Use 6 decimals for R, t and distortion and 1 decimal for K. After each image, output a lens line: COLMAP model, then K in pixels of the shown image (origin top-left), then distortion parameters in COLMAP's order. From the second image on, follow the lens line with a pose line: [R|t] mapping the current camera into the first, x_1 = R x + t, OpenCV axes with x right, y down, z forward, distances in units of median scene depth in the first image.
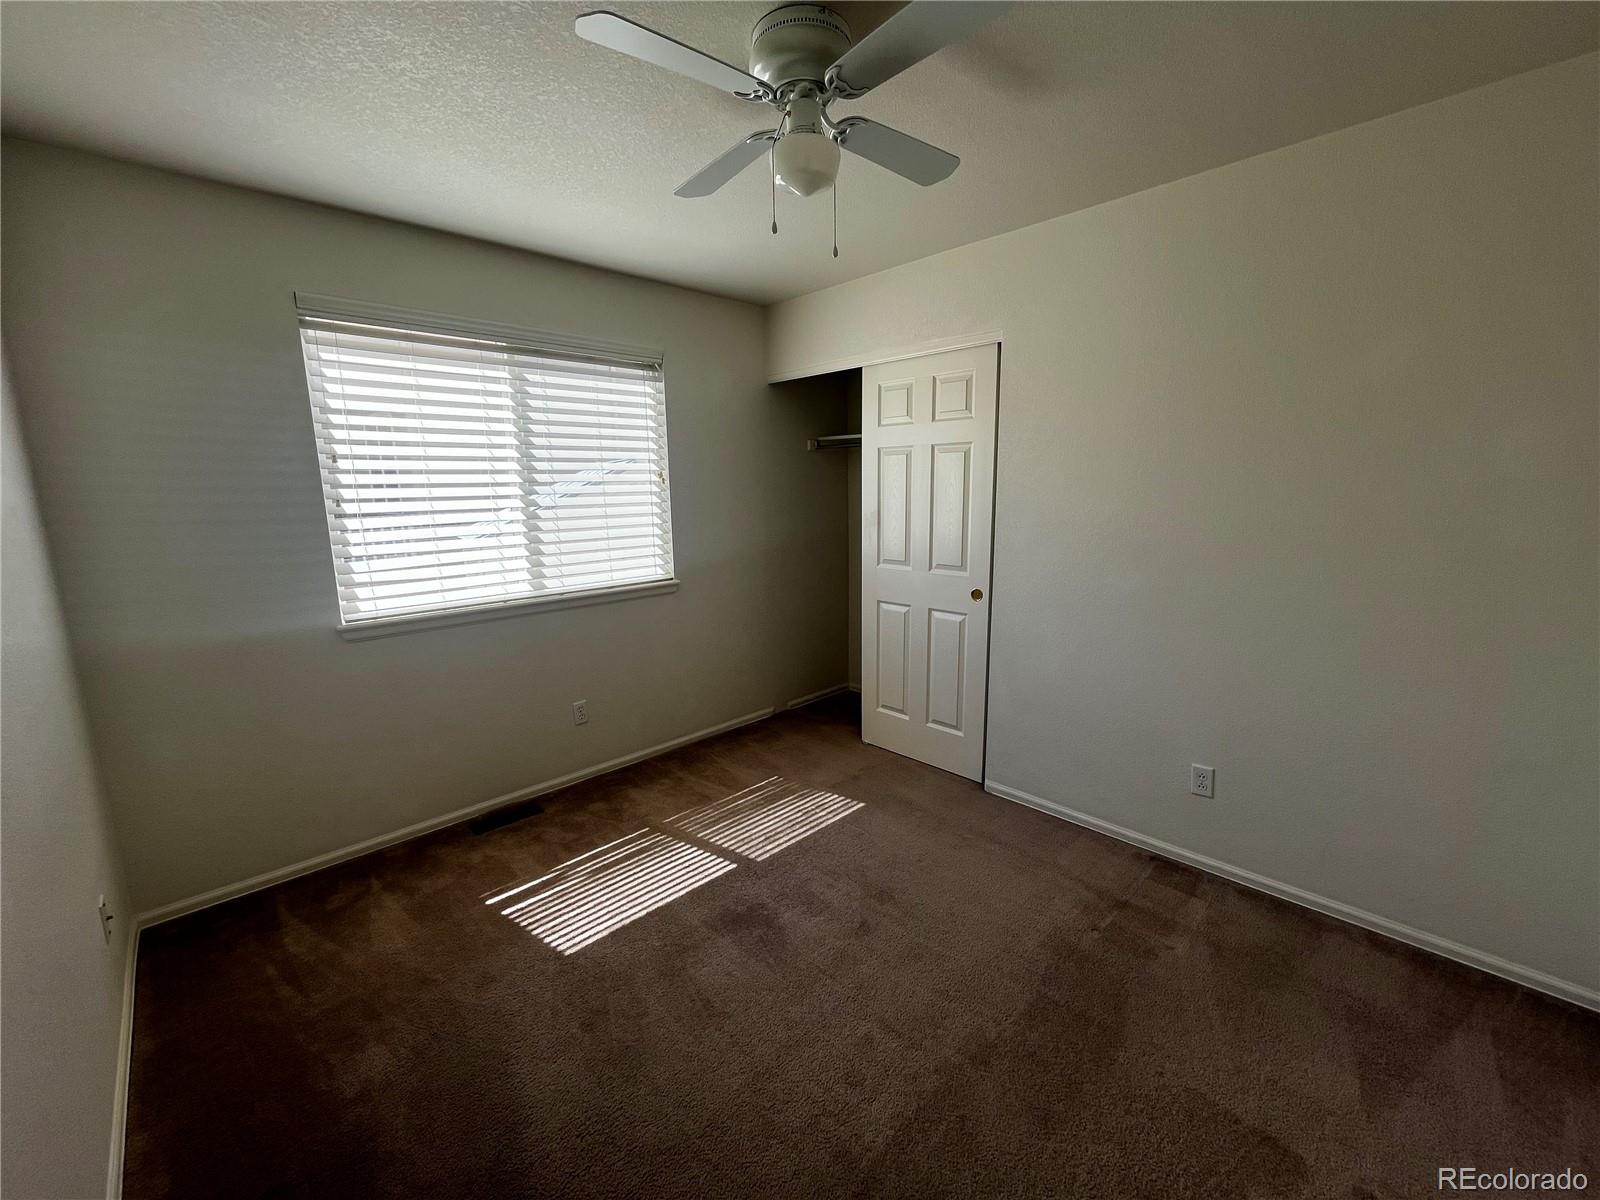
lens RADIAL K [[651.3, 0, 809.2], [0, 651.3, 596.7], [0, 0, 1]] dist [-0.004051, -0.000023]
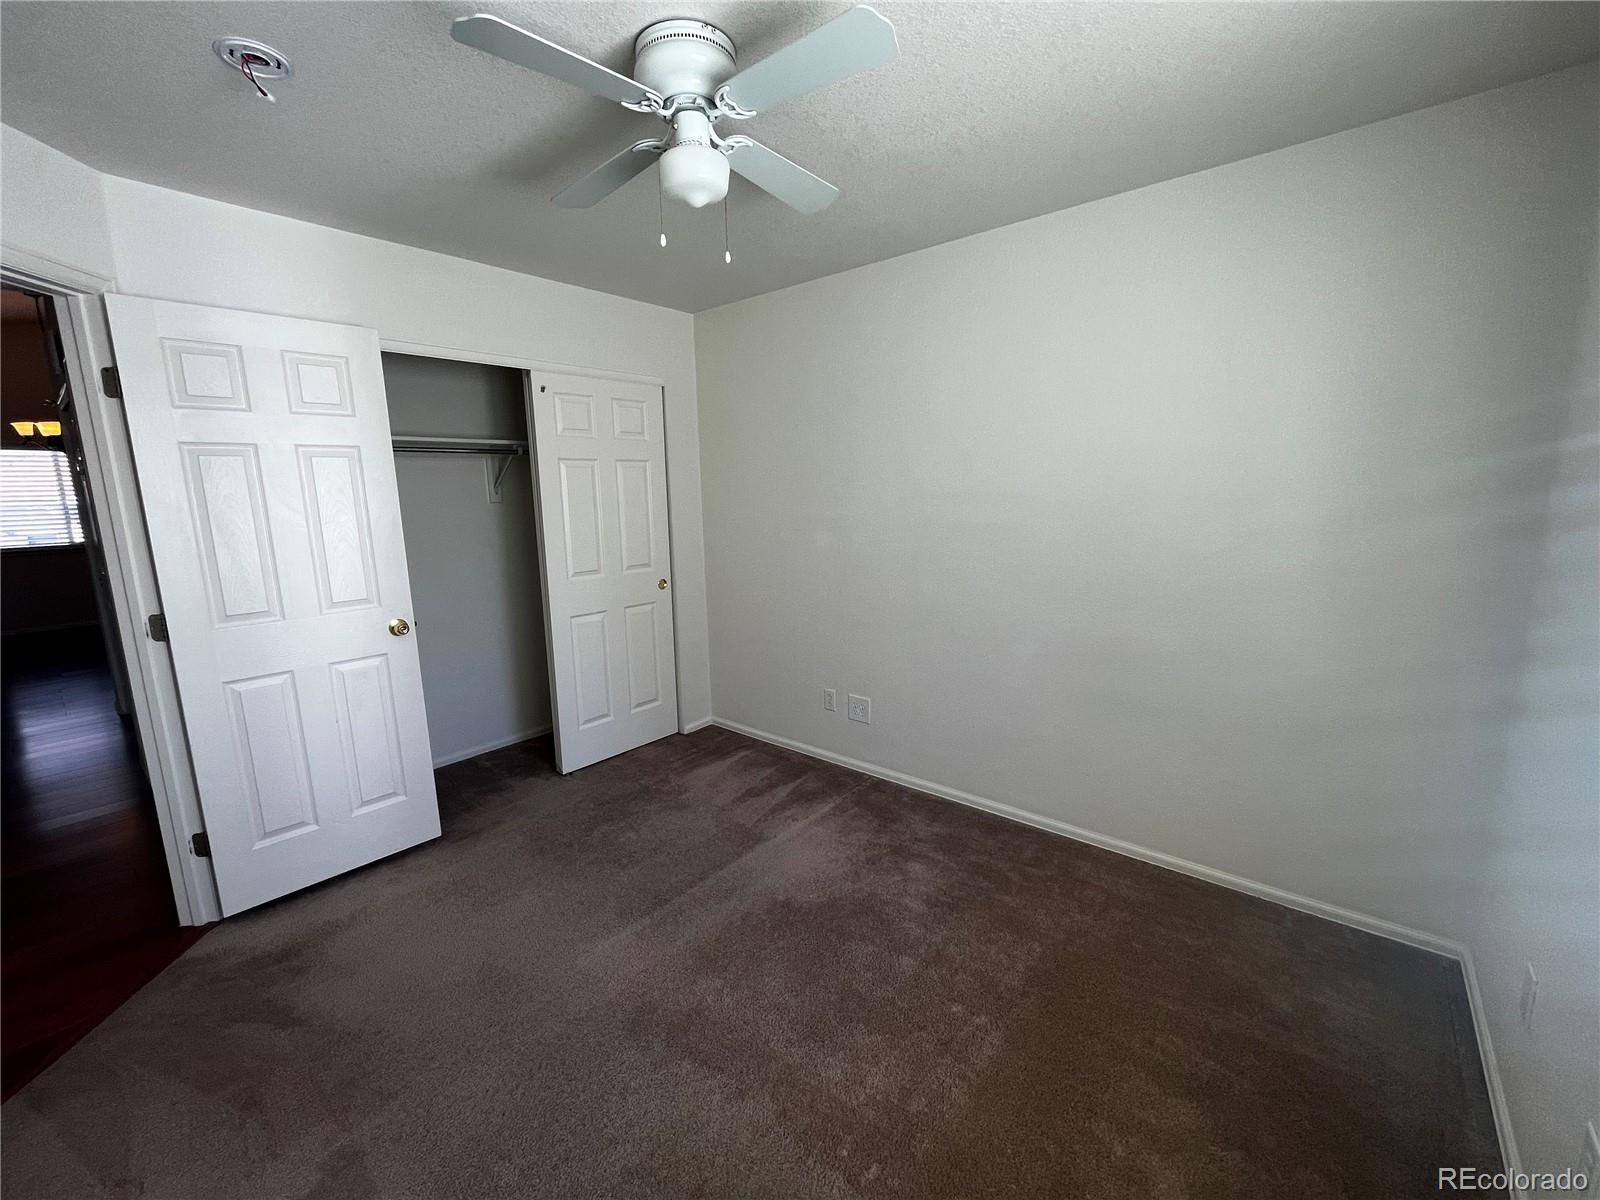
lens RADIAL K [[651.3, 0, 808.3], [0, 651.3, 604.4], [0, 0, 1]] dist [-0.004051, -0.000023]
pose [[-0.139792, -0.169961, 0.975485, -0.890169], [0.178310, 0.964733, 0.193641, -0.138140], [-0.973994, 0.201008, -0.104556, 0.765151]]
